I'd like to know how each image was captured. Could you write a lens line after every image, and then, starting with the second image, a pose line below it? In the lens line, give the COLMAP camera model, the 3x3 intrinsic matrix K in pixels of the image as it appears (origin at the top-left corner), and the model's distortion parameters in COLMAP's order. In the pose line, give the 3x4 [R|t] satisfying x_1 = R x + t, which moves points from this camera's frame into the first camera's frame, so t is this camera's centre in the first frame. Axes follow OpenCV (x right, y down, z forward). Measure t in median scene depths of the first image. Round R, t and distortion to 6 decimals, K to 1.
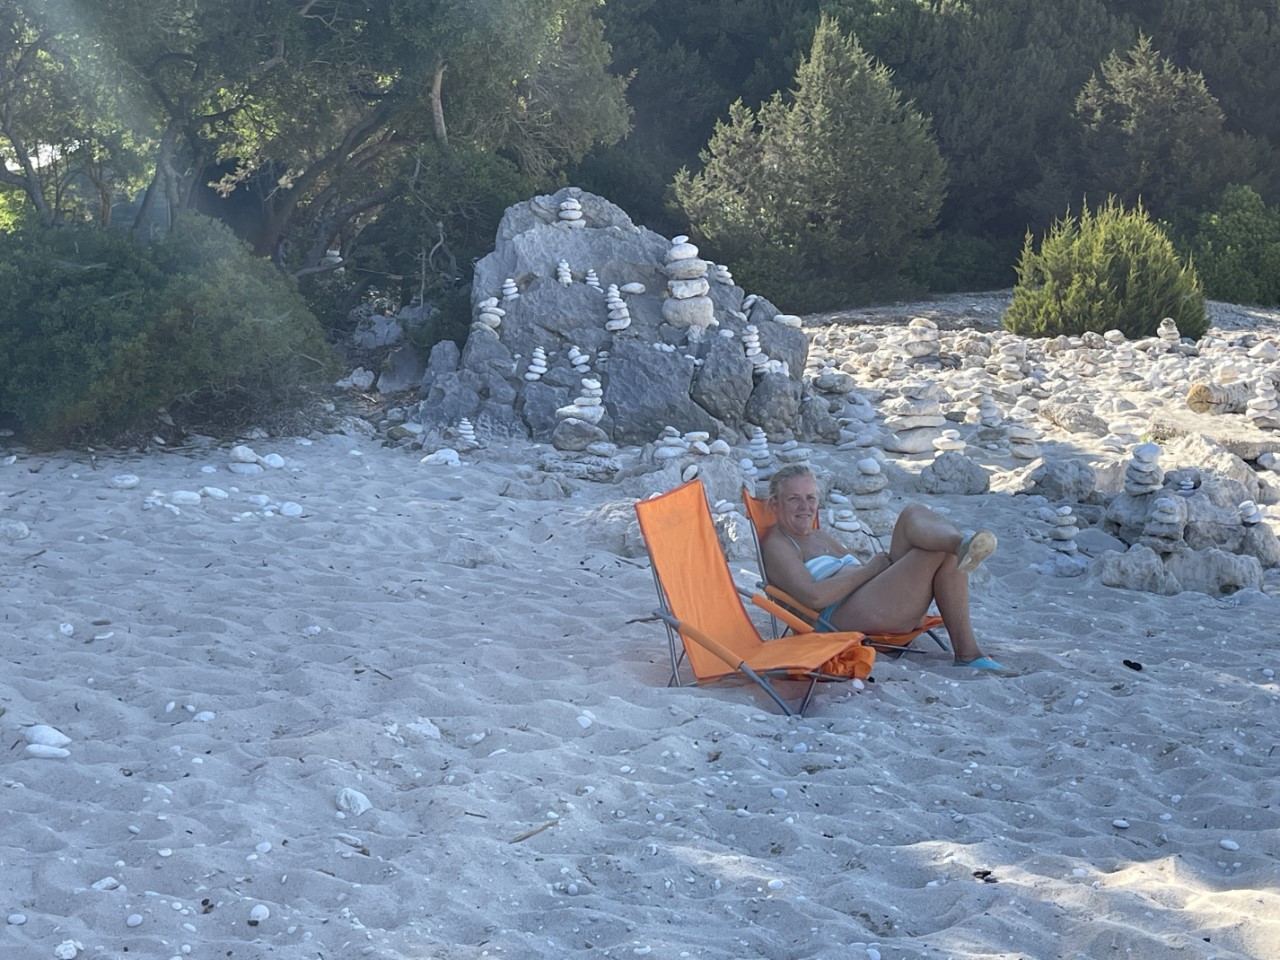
lens RADIAL K [[2066.8, 0, 638.9], [0, 2066.8, 477.4], [0, 0, 1]] dist [0.270293, 0.000000]
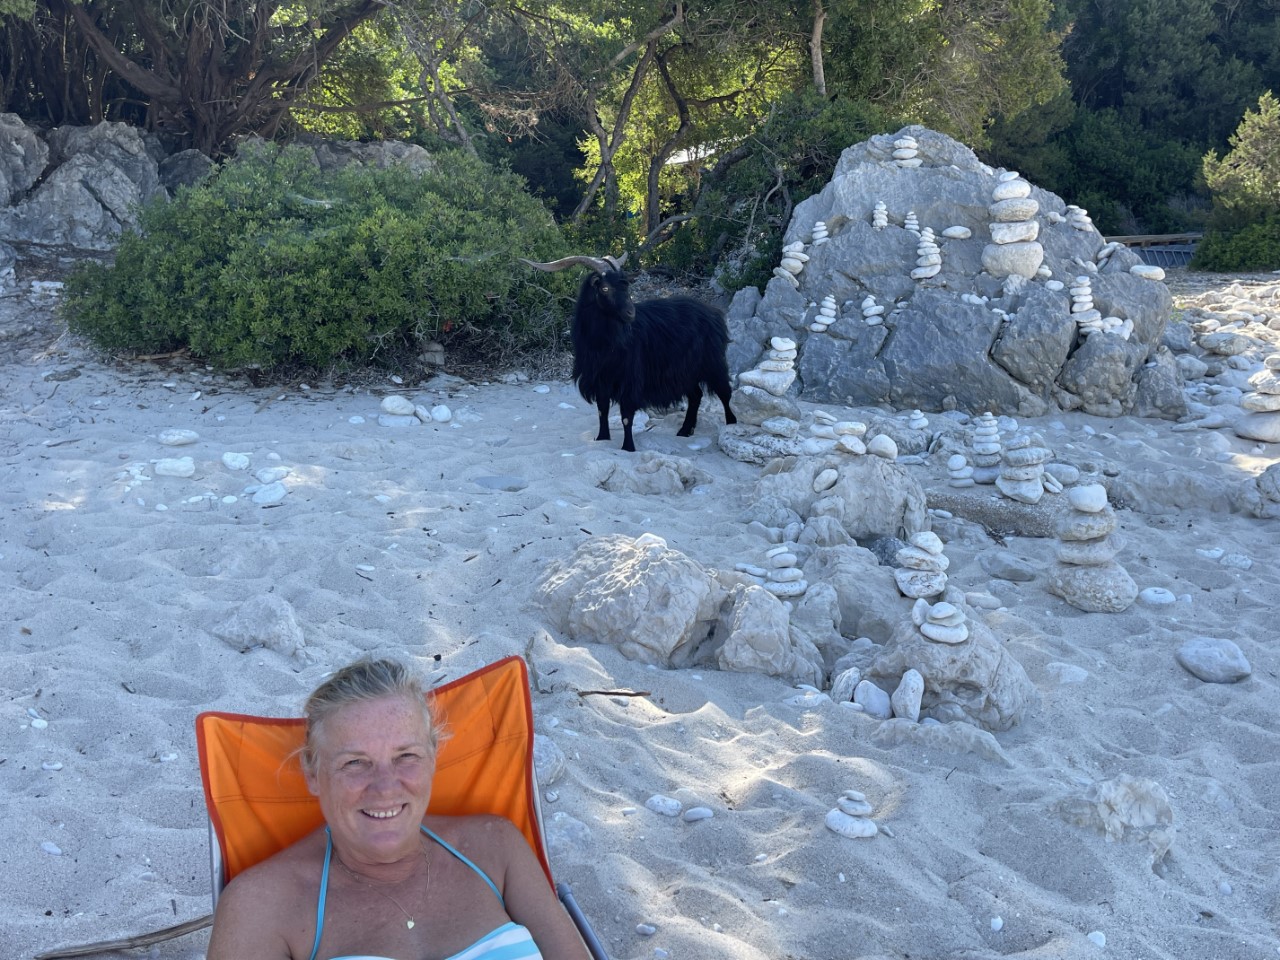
lens RADIAL K [[1196.7, 0, 645.8], [0, 1196.7, 487.6], [0, 0, 1]] dist [0.049131, 0.000000]
pose [[0.899895, 0.097668, -0.425030, 0.112957], [-0.053981, 0.992051, 0.113672, -0.033705], [0.432753, -0.079349, 0.898014, 0.468755]]
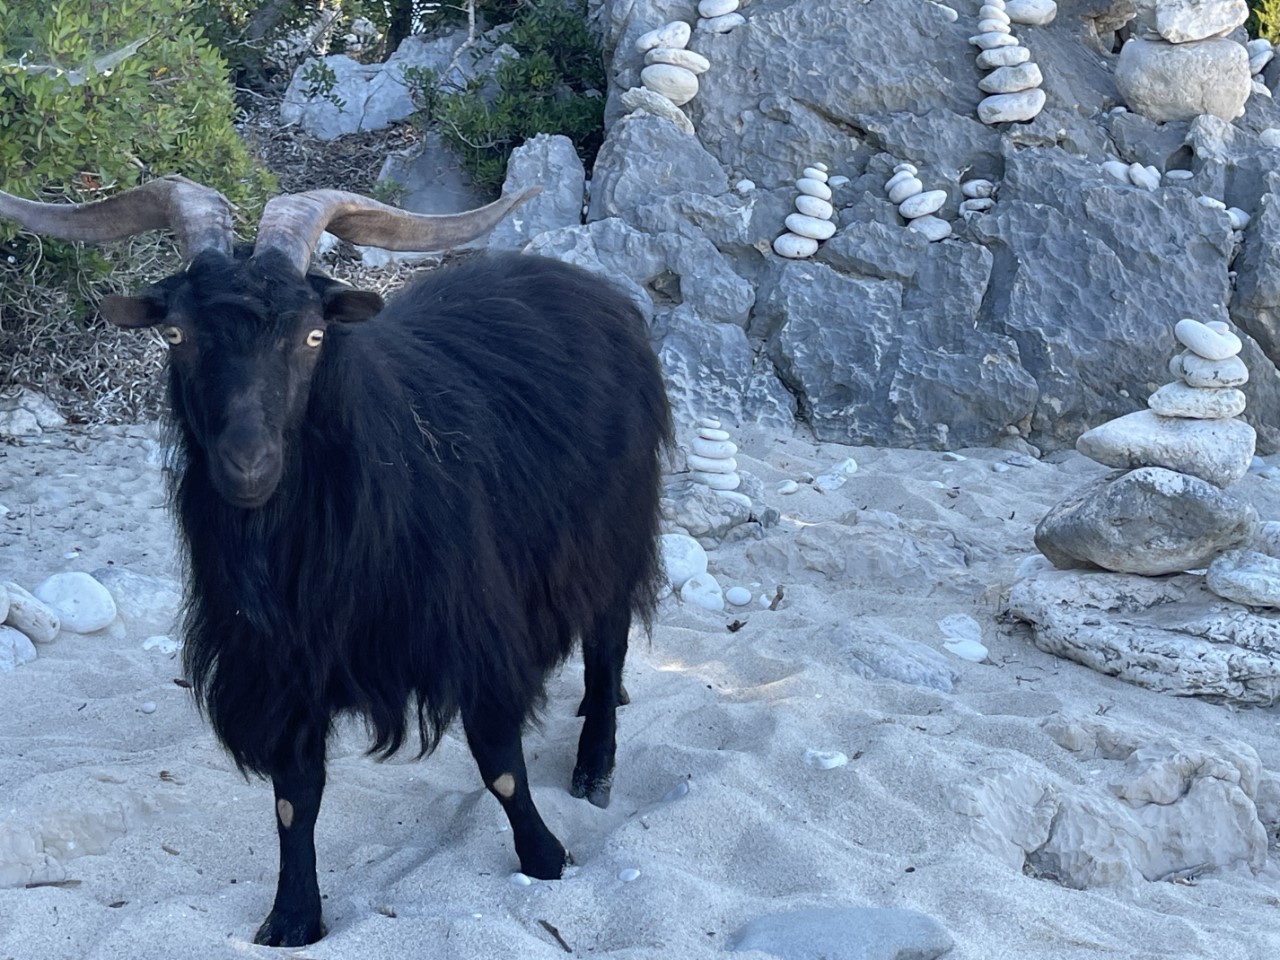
lens RADIAL K [[2282.4, 0, 638.5], [0, 2282.4, 482.7], [0, 0, 1]] dist [0.118715, 0.000000]
pose [[0.997669, 0.028013, 0.062232, -0.101567], [-0.034320, 0.994120, 0.102699, -0.046906], [-0.058989, -0.104595, 0.992764, 0.586792]]
